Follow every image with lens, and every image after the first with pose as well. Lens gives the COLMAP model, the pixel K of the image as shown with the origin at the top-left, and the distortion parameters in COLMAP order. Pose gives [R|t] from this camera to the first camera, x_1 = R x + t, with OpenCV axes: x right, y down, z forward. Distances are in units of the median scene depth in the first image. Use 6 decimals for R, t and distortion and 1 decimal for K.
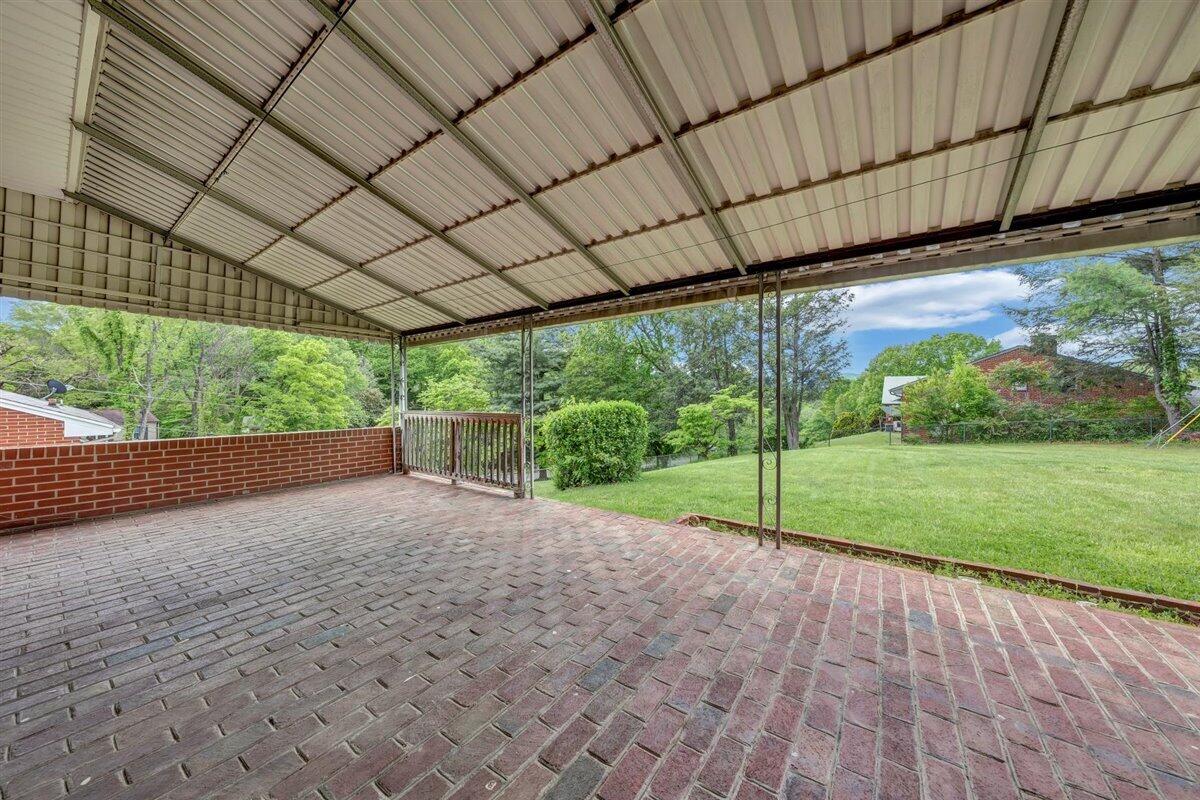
lens RADIAL K [[409.4, 0, 600.0], [0, 409.4, 400.0], [0, 0, 1]] dist [-0.001189, 0.000057]
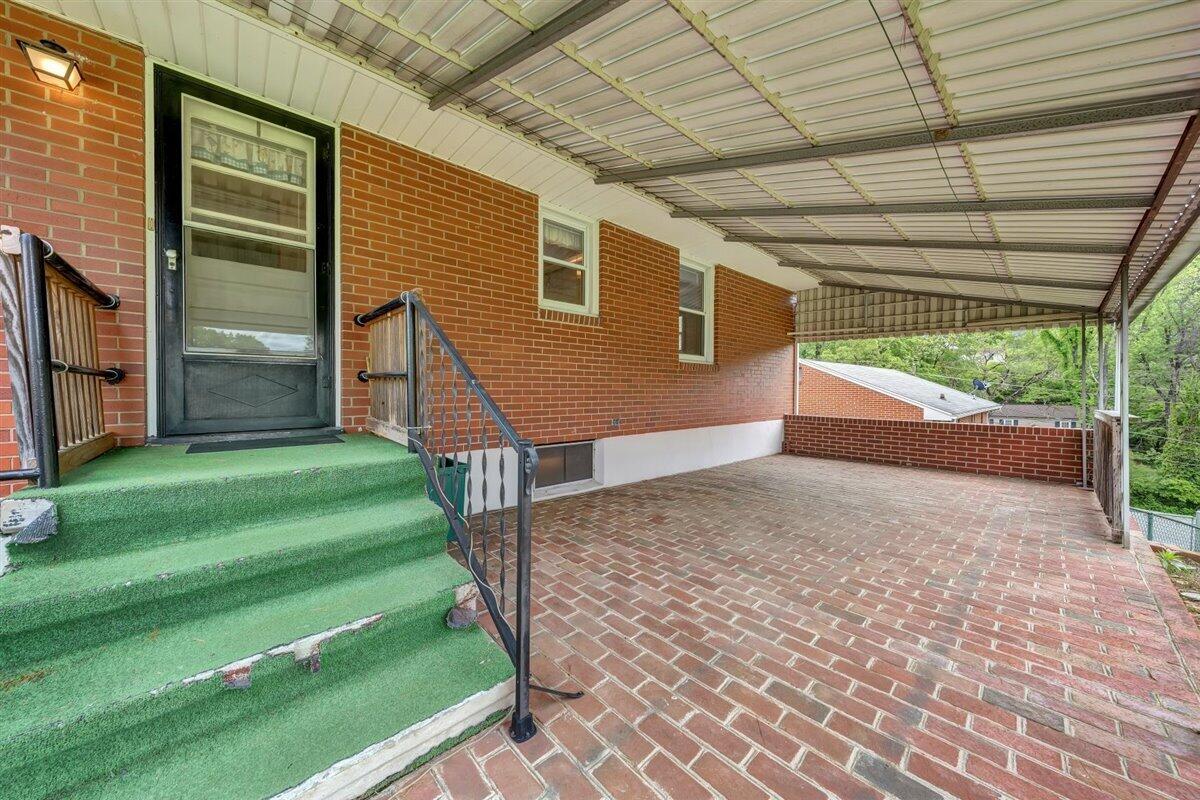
lens RADIAL K [[409.4, 0, 600.0], [0, 409.4, 400.0], [0, 0, 1]] dist [-0.001189, 0.000057]
pose [[-0.207046, 0.019257, -0.978142, 0.548740], [-0.011739, 0.999685, 0.022166, 0.002495], [0.978261, 0.016072, -0.206754, 0.274300]]
